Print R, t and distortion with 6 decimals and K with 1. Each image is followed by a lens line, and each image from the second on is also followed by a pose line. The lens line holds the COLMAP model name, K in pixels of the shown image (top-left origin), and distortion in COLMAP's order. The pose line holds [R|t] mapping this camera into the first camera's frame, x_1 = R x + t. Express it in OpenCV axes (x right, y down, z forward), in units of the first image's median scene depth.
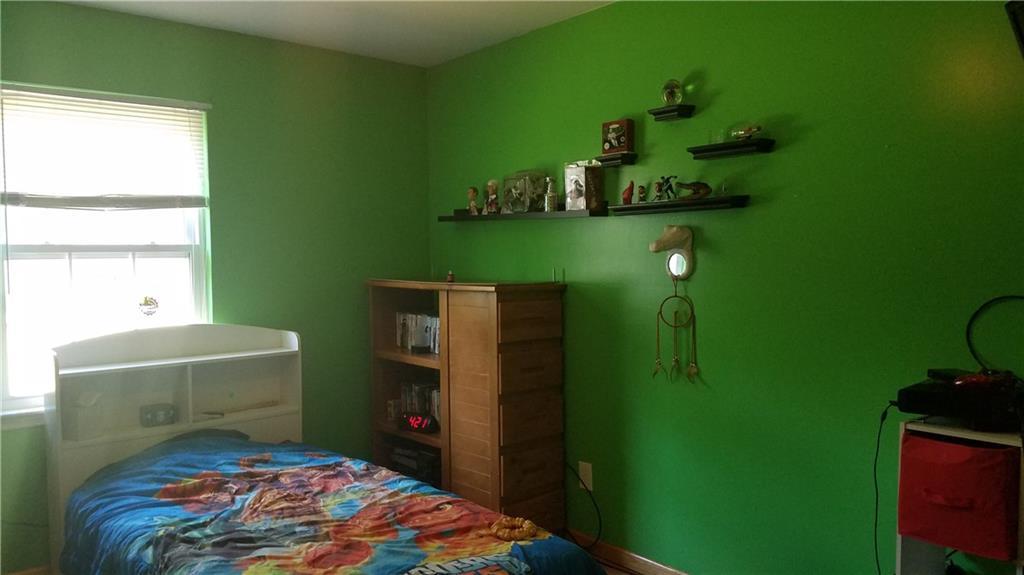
lens RADIAL K [[794.1, 0, 511.3], [0, 794.1, 287.1], [0, 0, 1]] dist [0.142760, -0.069781]
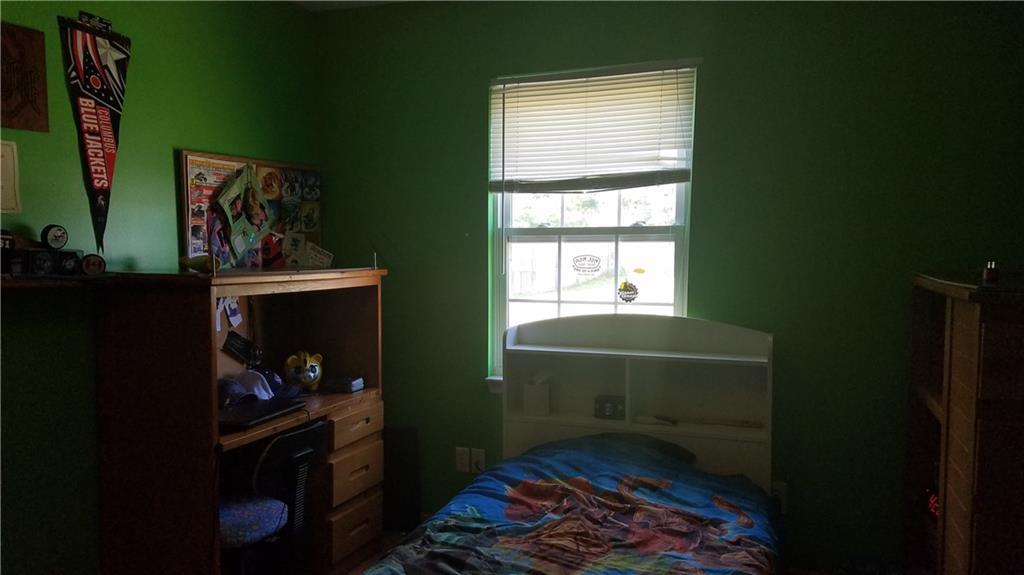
lens RADIAL K [[794.1, 0, 506.9], [0, 794.1, 306.1], [0, 0, 1]] dist [0.142760, -0.069781]
pose [[0.480339, 0.080849, -0.873348, 0.331293], [-0.046251, 0.996692, 0.066829, -0.017364], [0.875862, 0.008292, 0.482490, 0.487202]]
